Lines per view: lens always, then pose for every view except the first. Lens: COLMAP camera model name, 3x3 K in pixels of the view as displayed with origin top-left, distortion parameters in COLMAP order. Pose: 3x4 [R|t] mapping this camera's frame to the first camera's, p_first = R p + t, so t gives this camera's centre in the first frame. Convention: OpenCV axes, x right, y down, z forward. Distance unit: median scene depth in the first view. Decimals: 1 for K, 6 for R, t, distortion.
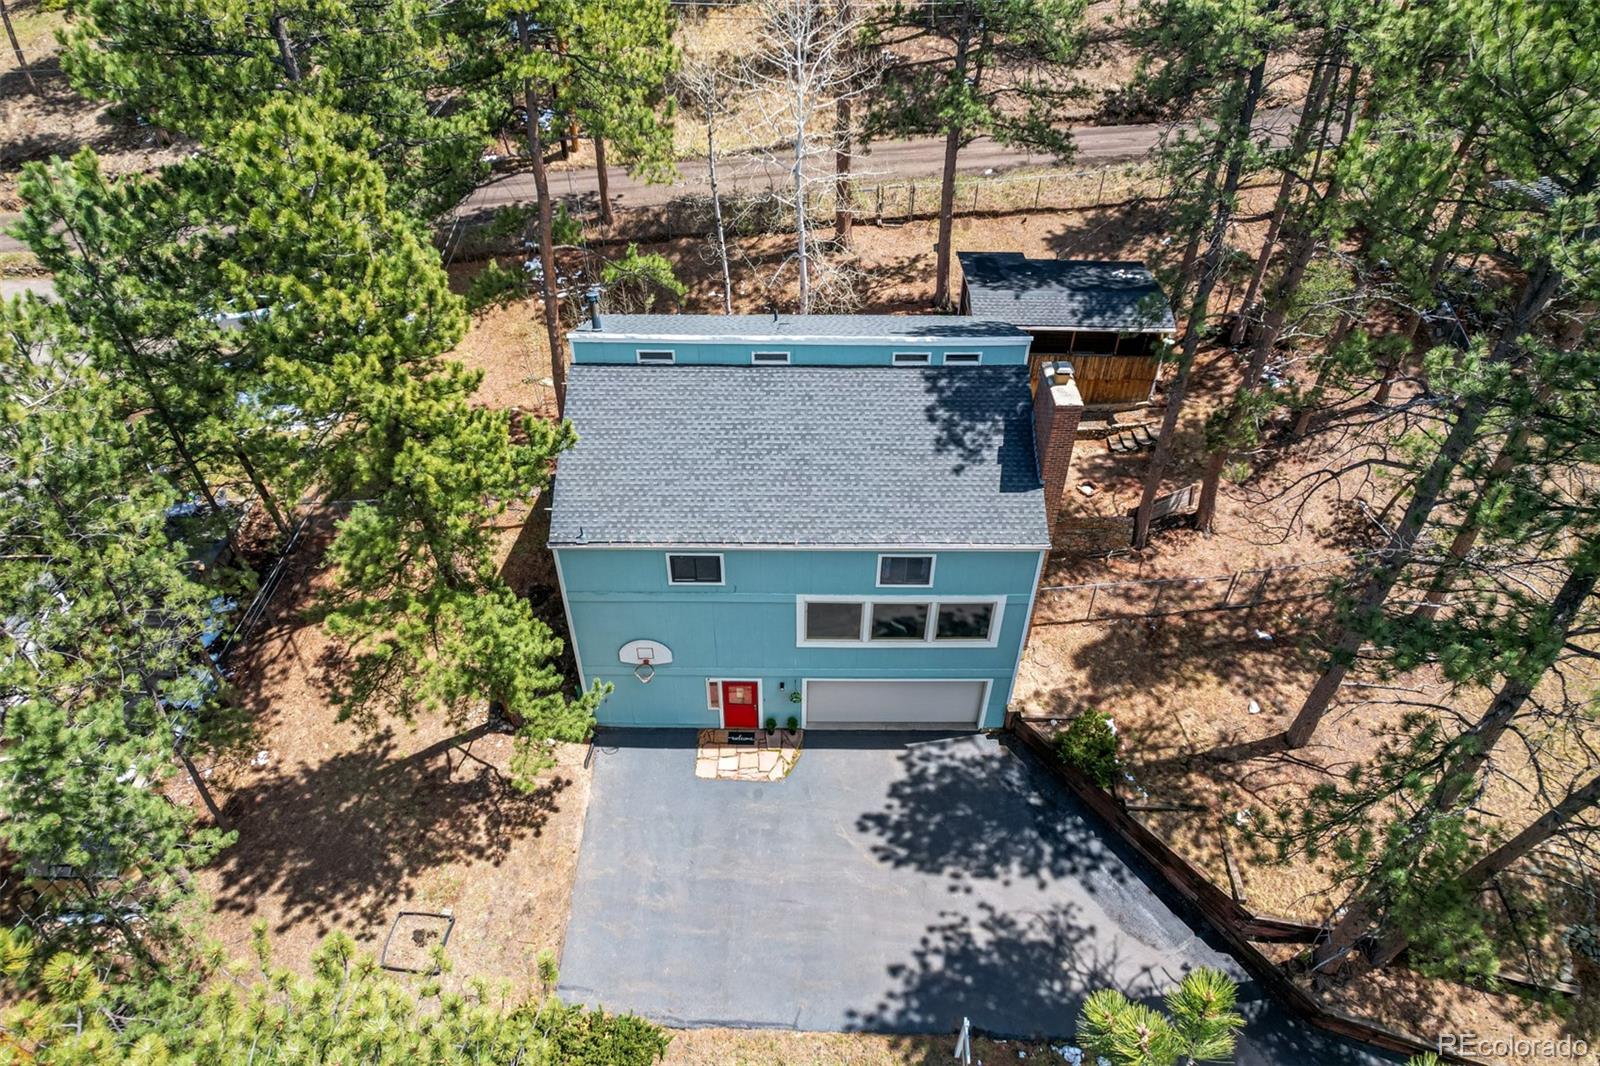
lens RADIAL K [[1030.0, 0, 803.7], [0, 1030.0, 511.5], [0, 0, 1]] dist [-0.076419, 0.073970]
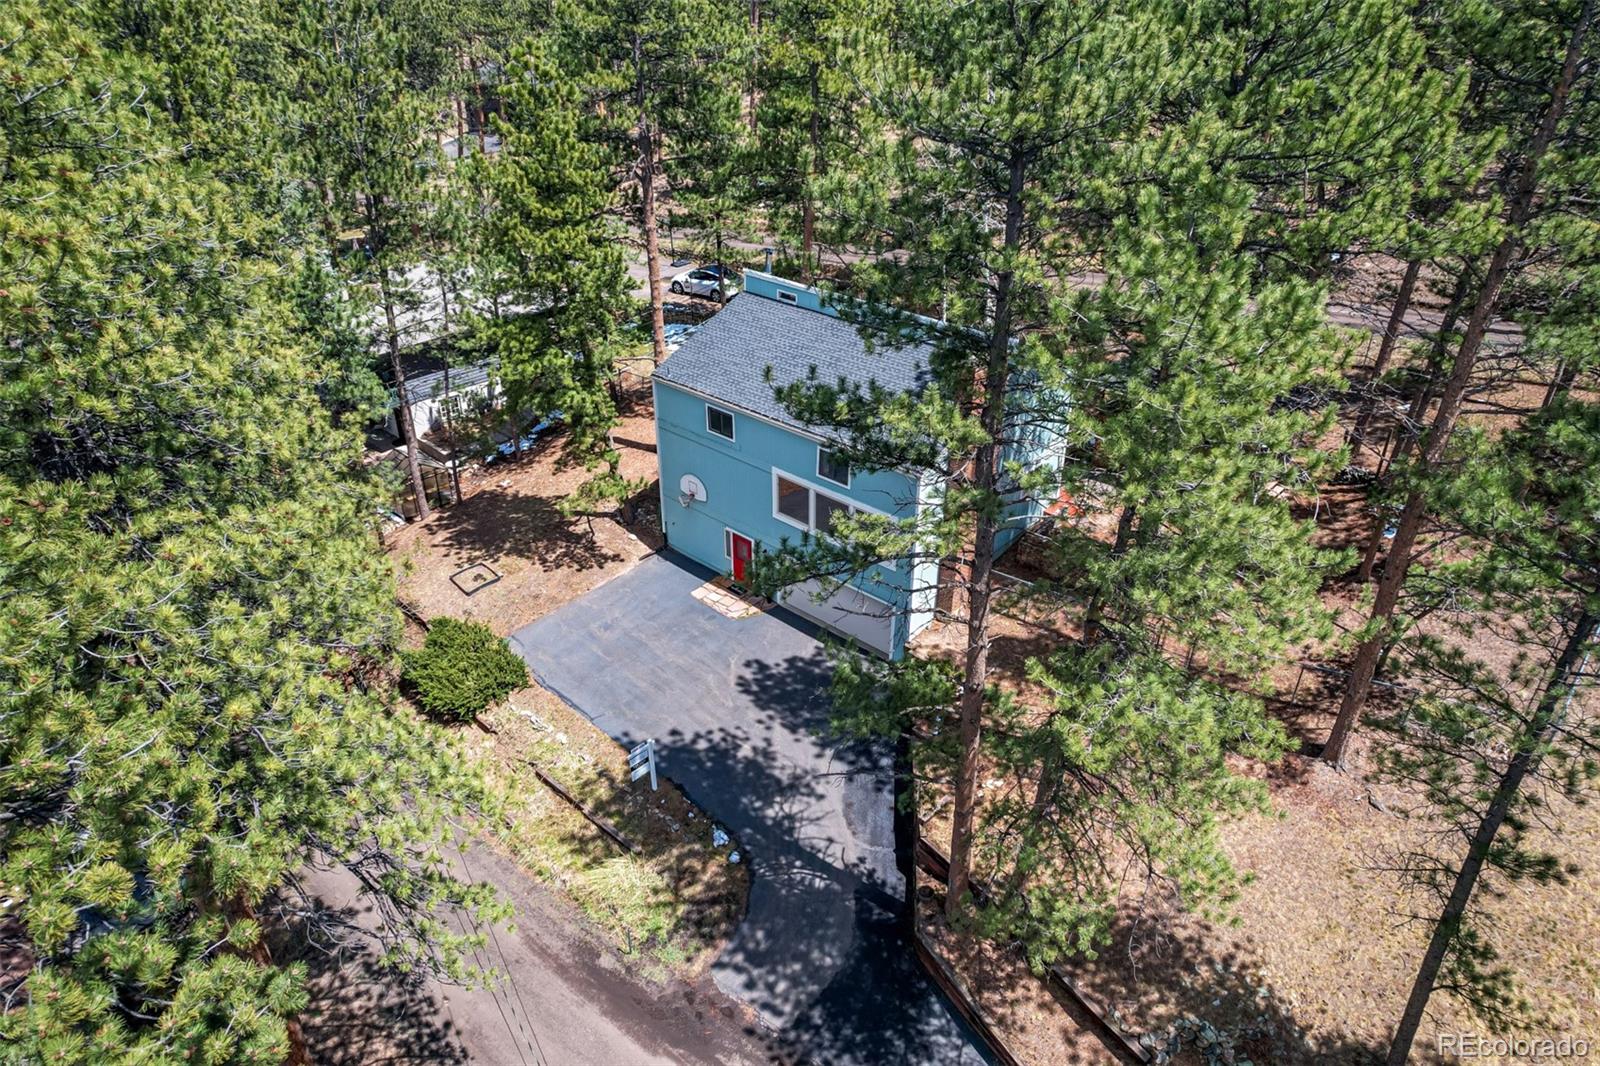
lens RADIAL K [[1030.0, 0, 803.7], [0, 1030.0, 511.5], [0, 0, 1]] dist [-0.076419, 0.073970]
pose [[0.746021, 0.321959, -0.582919, 0.813886], [-0.433401, 0.899337, -0.057944, 0.192176], [0.505585, 0.295865, 0.810462, -0.040710]]
